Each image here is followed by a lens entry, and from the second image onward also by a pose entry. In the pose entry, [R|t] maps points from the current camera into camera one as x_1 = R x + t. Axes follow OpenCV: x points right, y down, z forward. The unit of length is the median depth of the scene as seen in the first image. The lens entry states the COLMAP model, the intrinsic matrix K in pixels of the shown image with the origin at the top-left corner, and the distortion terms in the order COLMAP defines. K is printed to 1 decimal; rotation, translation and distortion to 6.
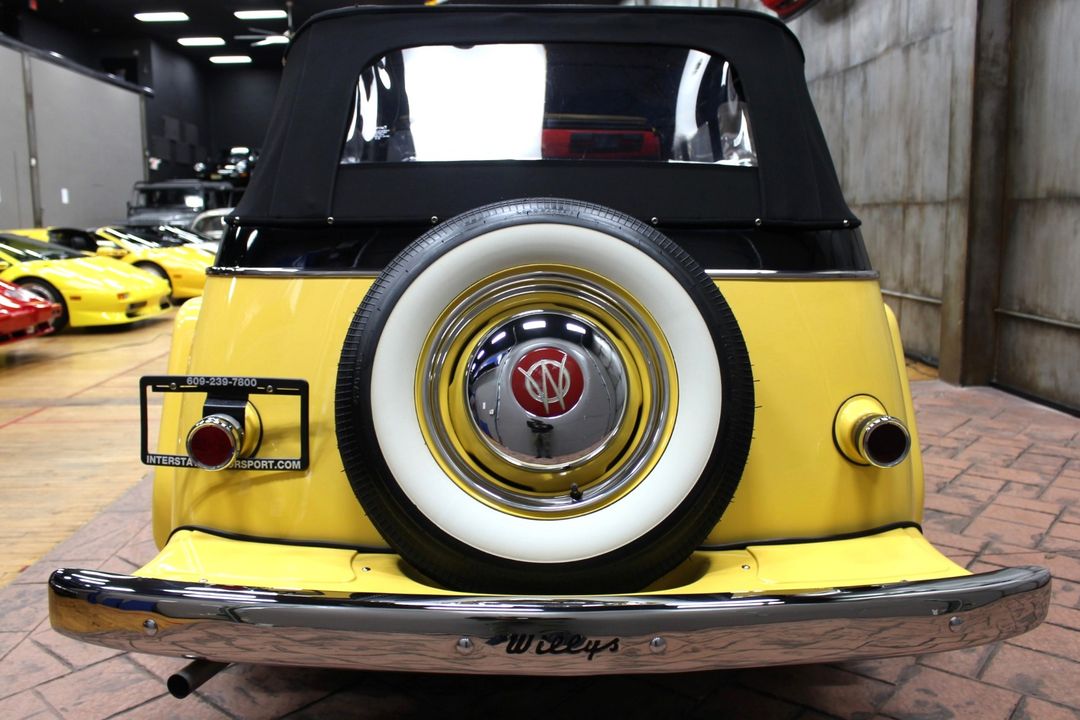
lens RADIAL K [[913.0, 0, 531.3], [0, 913.0, 355.6], [0, 0, 1]] dist [-0.149532, 0.122425]
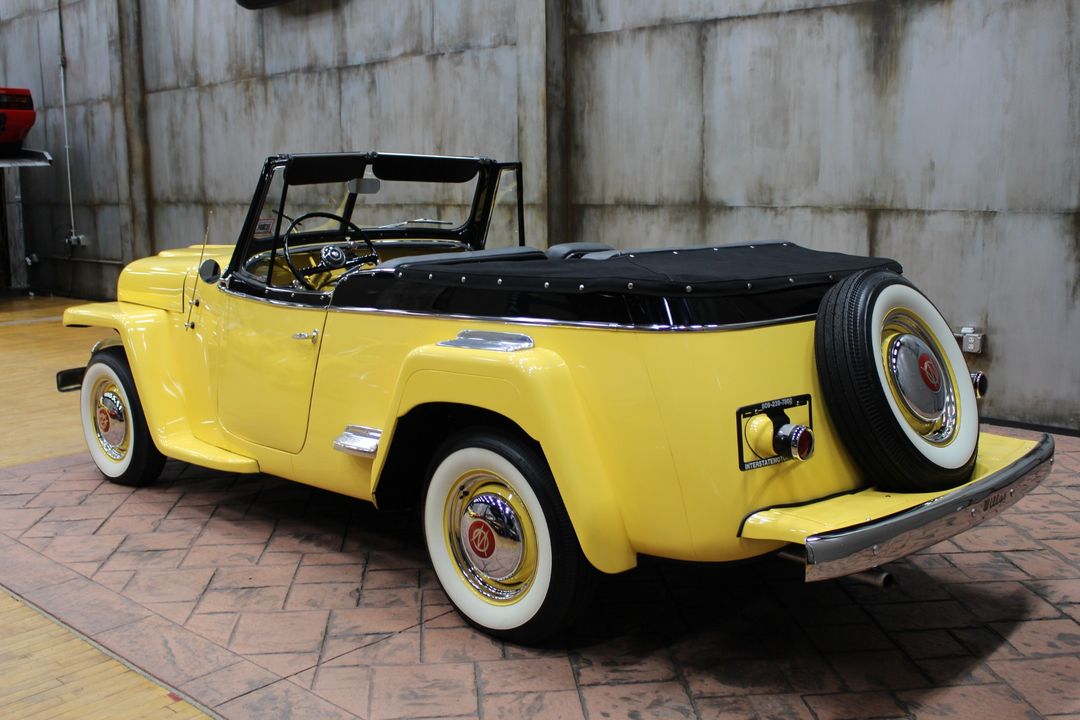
lens RADIAL K [[1102.1, 0, 540.0], [0, 1102.1, 360.0], [0, 0, 1]] dist [-0.134303, 0.146975]
pose [[0.711480, -0.113825, 0.693426, -0.538401], [0.112797, 0.992497, 0.047183, -0.049078], [-0.693594, 0.044647, 0.718981, -0.004498]]
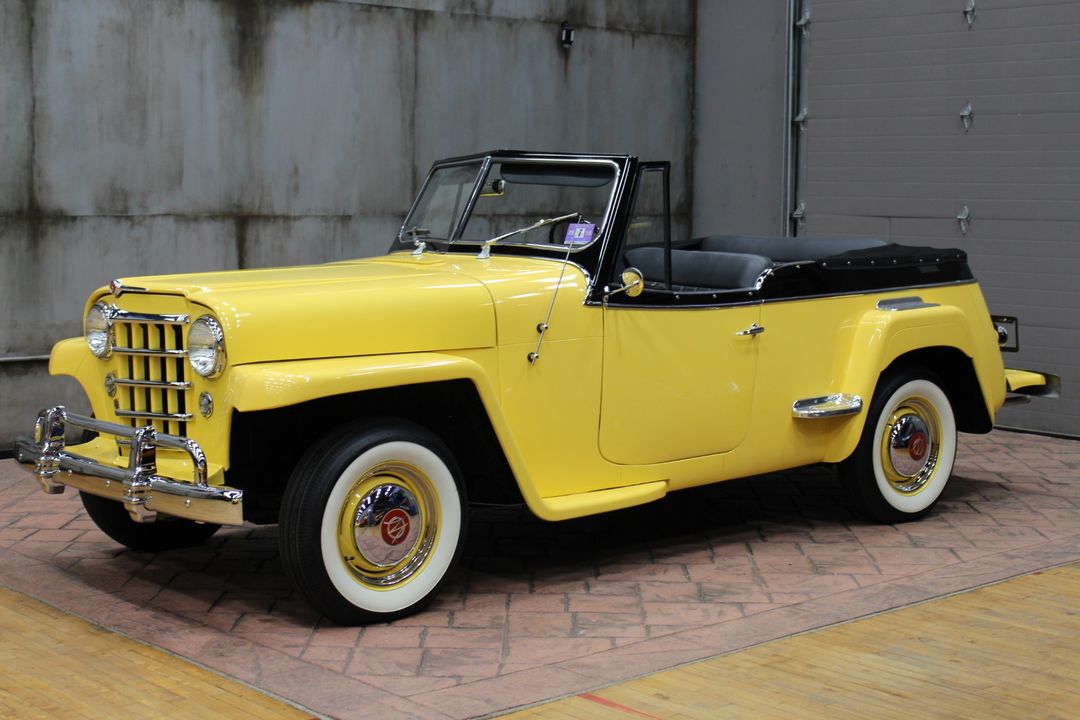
lens RADIAL K [[1741.2, 0, 540.0], [0, 1741.2, 360.0], [0, 0, 1]] dist [-0.020332, 0.042592]
pose [[-0.629117, -0.077151, 0.773472, -0.998717], [0.112203, 0.975627, 0.188578, -0.275219], [-0.769169, 0.205424, -0.605127, 1.478554]]
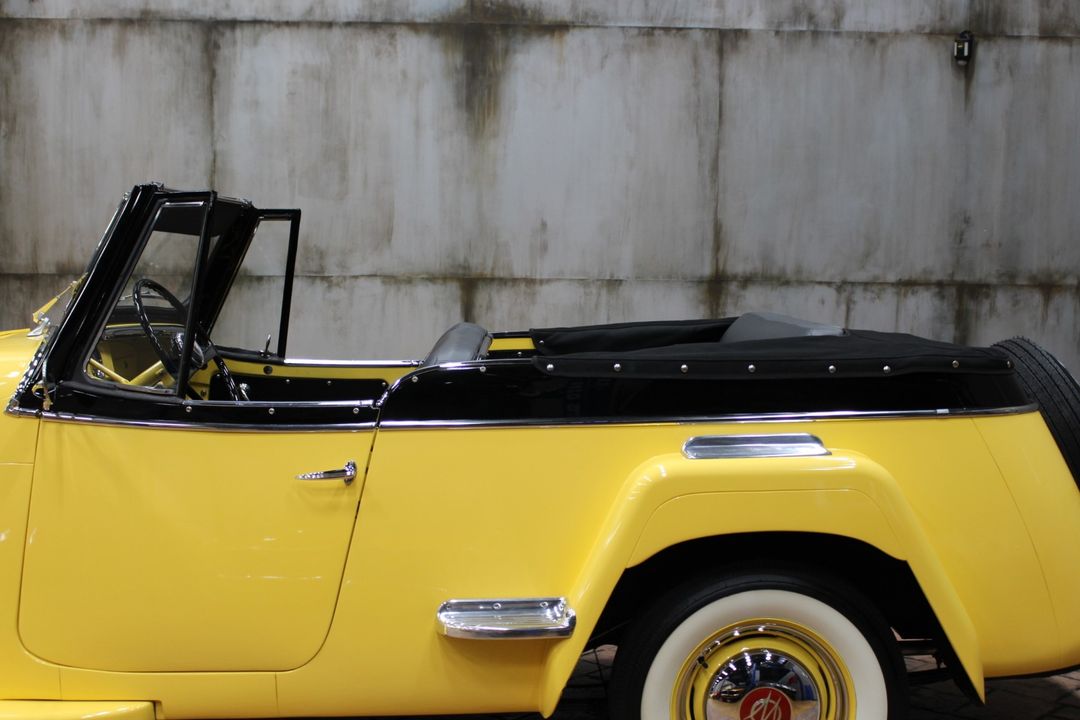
lens RADIAL K [[1496.4, 0, 539.3], [0, 1496.4, 361.4], [0, 0, 1]] dist [-0.086475, 0.139044]
pose [[0.017193, -0.069372, 0.997443, -0.757636], [0.141789, 0.987678, 0.066249, -0.123330], [-0.989748, 0.140287, 0.026818, 0.514216]]
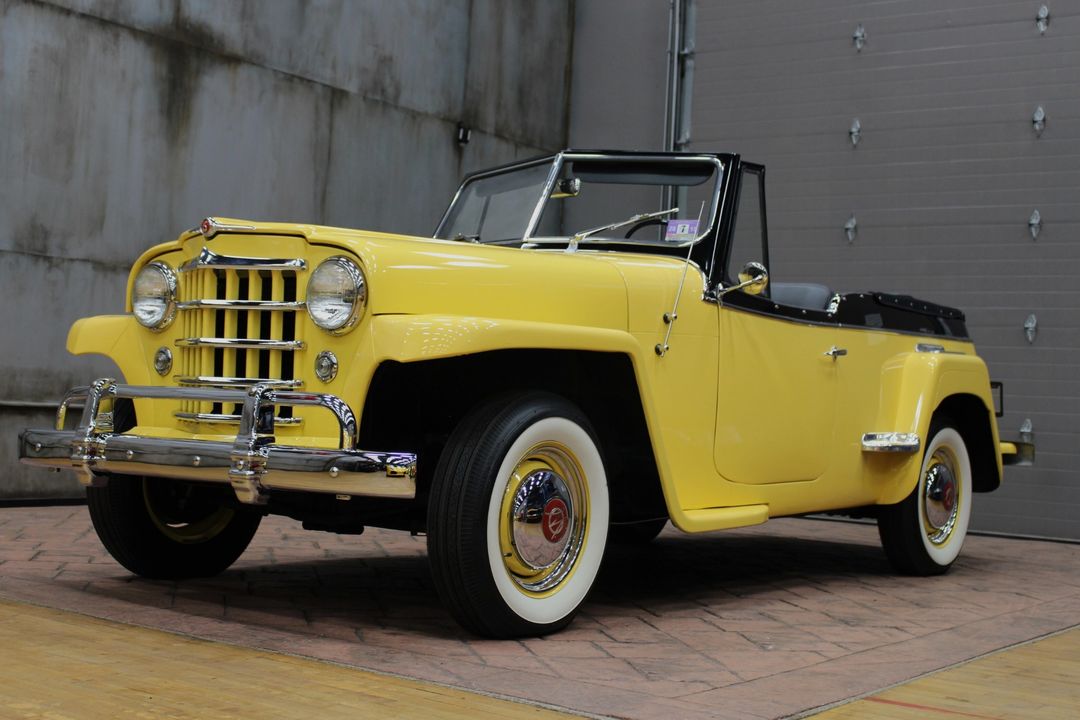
lens RADIAL K [[1519.6, 0, 540.0], [0, 1519.6, 360.0], [0, 0, 1]] dist [-0.052845, 0.062890]
pose [[-0.780655, -0.015027, 0.624782, -0.619866], [0.047871, 0.995336, 0.083754, -0.136965], [-0.623126, 0.095292, -0.776294, 1.520419]]
